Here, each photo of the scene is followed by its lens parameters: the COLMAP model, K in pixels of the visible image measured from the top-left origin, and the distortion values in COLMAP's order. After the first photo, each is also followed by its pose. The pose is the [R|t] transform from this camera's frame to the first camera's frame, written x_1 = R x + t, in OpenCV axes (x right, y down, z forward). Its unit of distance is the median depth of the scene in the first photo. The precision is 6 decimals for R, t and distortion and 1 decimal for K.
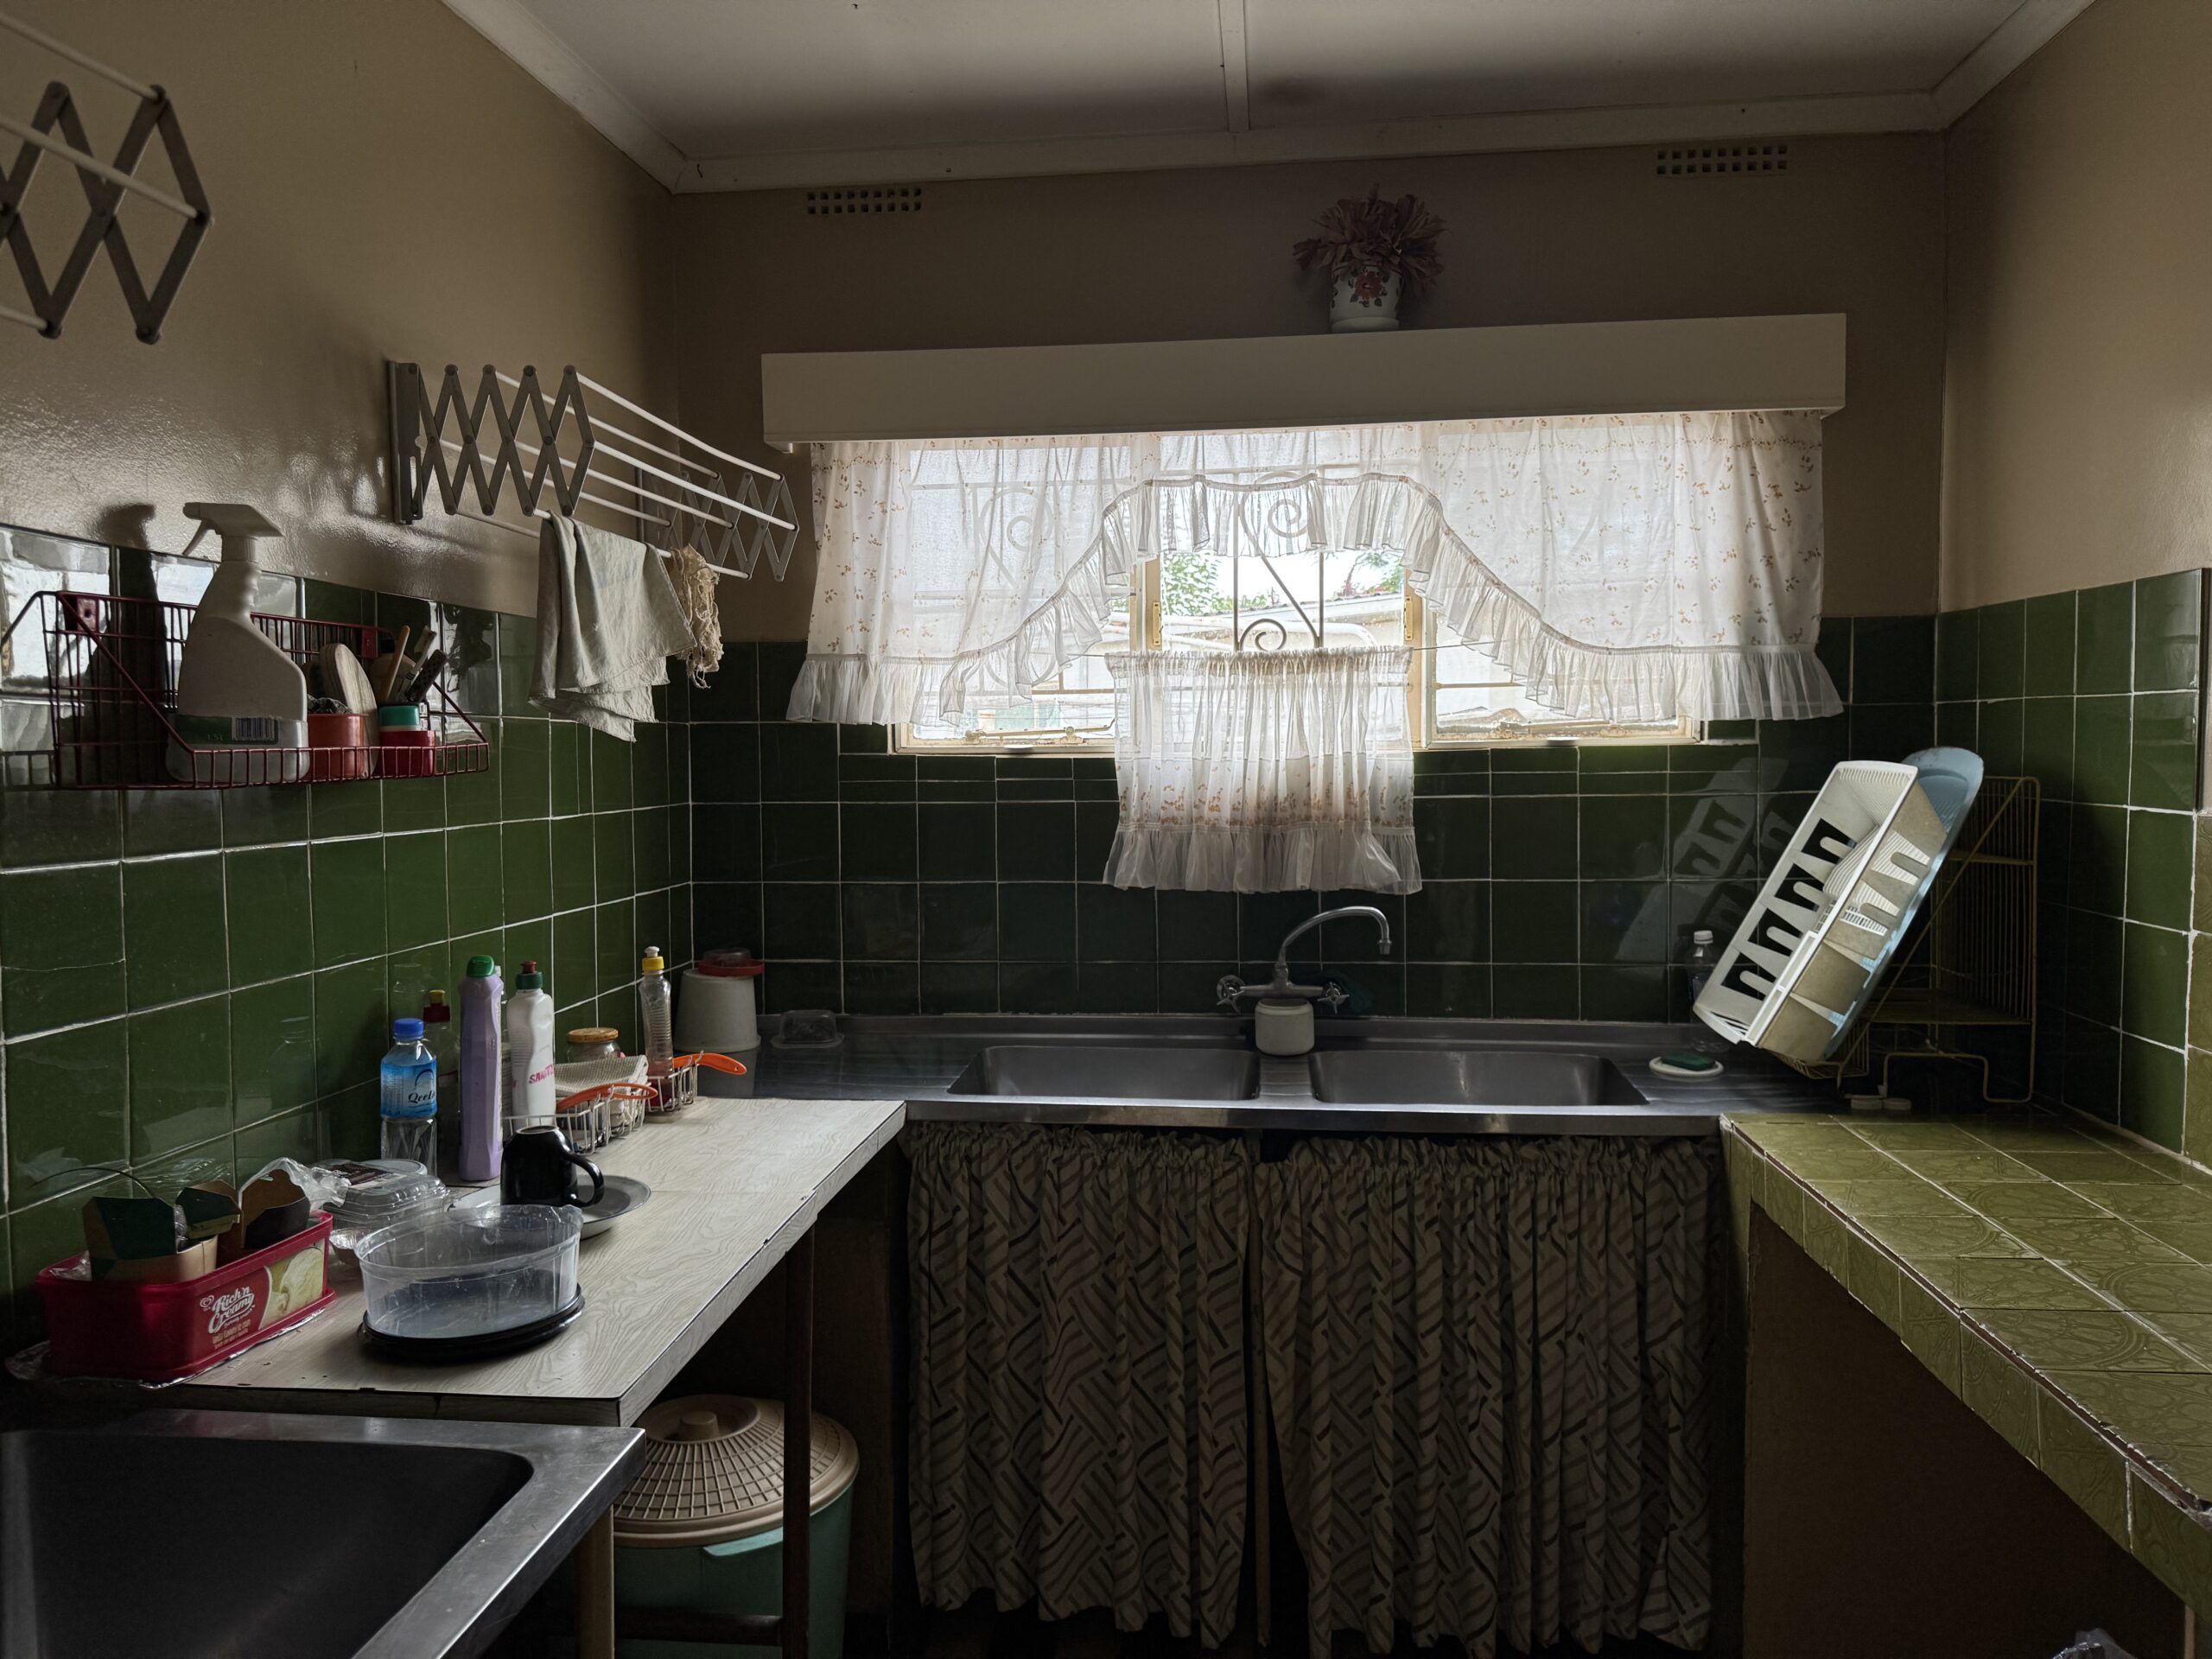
lens RADIAL K [[1552.3, 0, 1096.6], [0, 1552.3, 824.9], [0, 0, 1]] dist [0.056656, -0.035644]
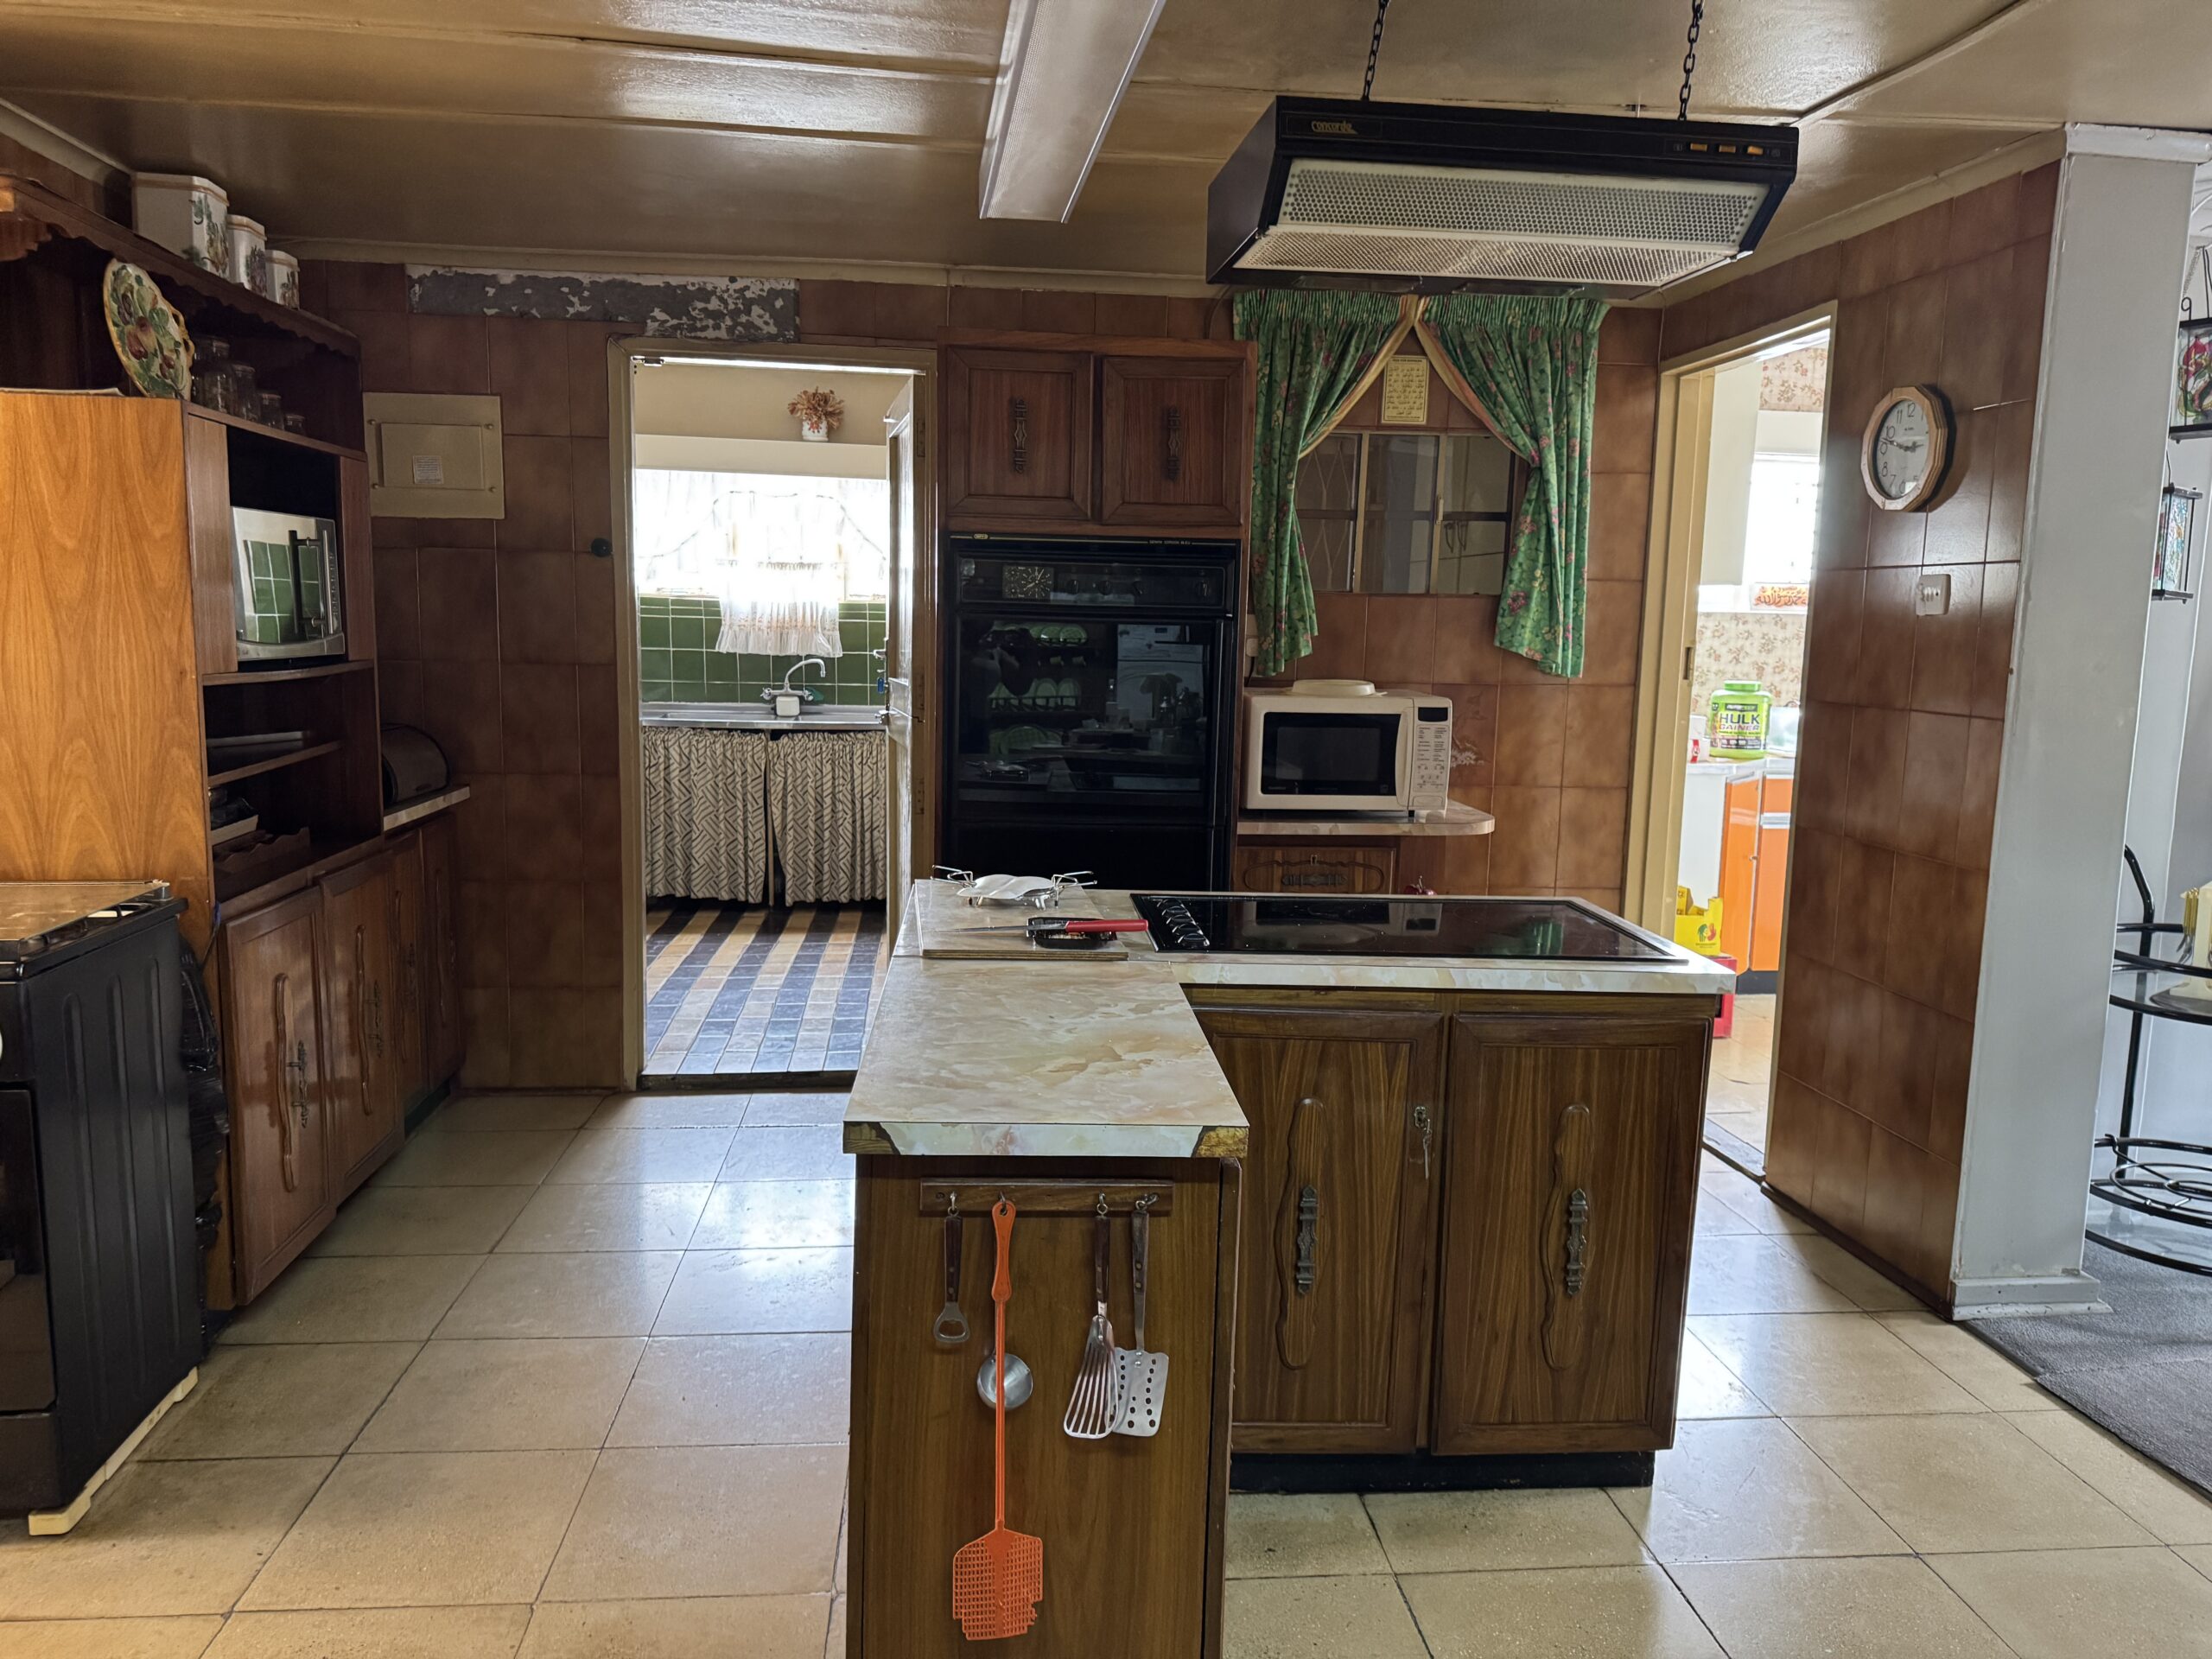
lens RADIAL K [[1552.3, 0, 1104.6], [0, 1552.3, 845.5], [0, 0, 1]] dist [0.056656, -0.035644]
pose [[0.974840, -0.002088, 0.222894, 0.059629], [-0.015353, 0.996952, 0.076488, 0.161471], [-0.222375, -0.077986, 0.971837, -1.759599]]
